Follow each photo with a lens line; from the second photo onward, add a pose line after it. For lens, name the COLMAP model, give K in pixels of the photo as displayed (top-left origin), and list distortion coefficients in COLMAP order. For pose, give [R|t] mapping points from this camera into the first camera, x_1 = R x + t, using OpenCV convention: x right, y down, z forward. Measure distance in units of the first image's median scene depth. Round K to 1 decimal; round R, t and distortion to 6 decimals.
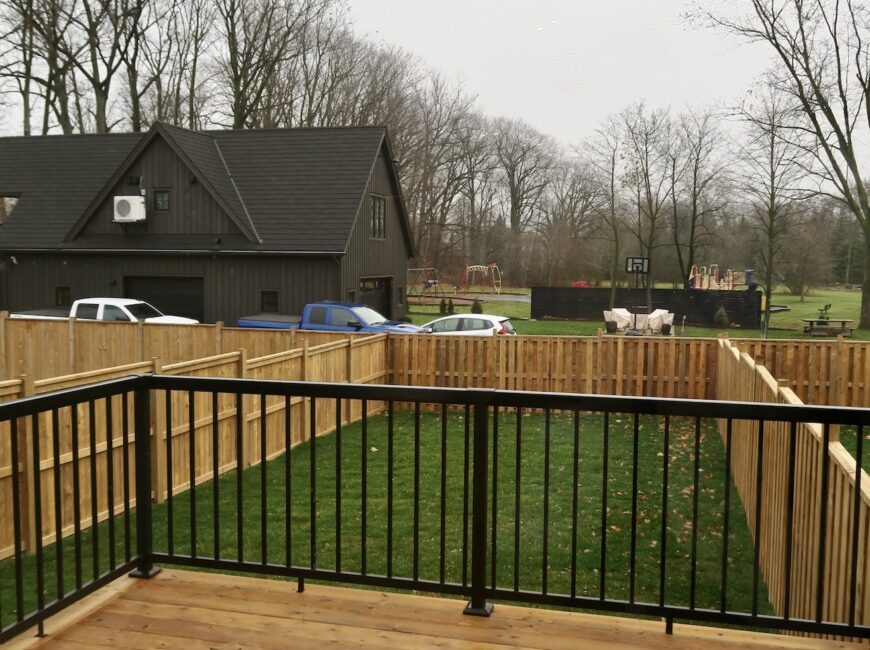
lens RADIAL K [[904.5, 0, 435.0], [0, 904.5, 325.0], [0, 0, 1]] dist [-0.012959, -0.012768]
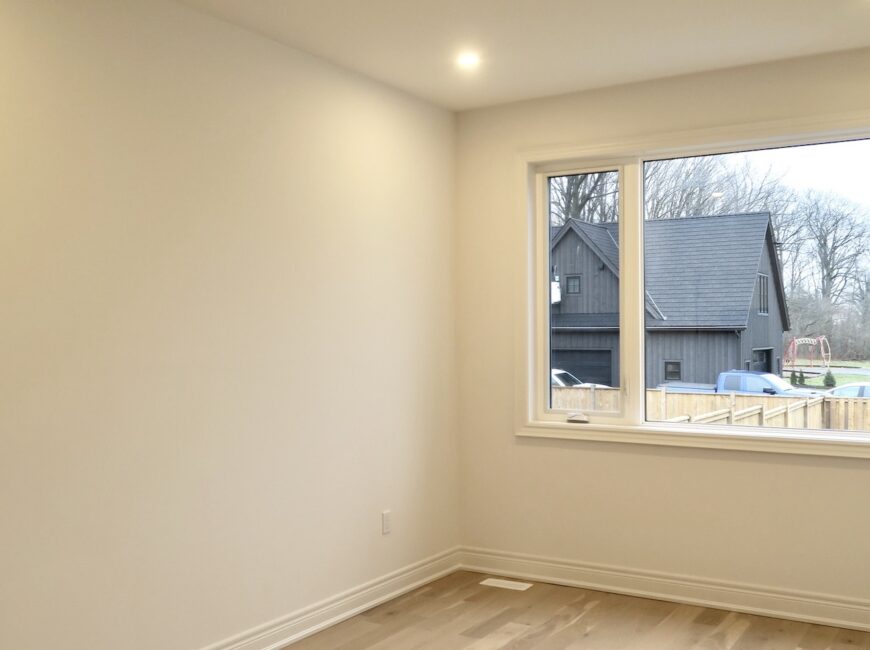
lens RADIAL K [[904.5, 0, 435.0], [0, 904.5, 325.0], [0, 0, 1]] dist [-0.012959, -0.012768]
pose [[0.956008, -0.016404, -0.292882, -0.163283], [-0.008166, 0.996560, -0.082470, 0.014702], [0.293227, 0.081234, 0.952585, -0.204803]]
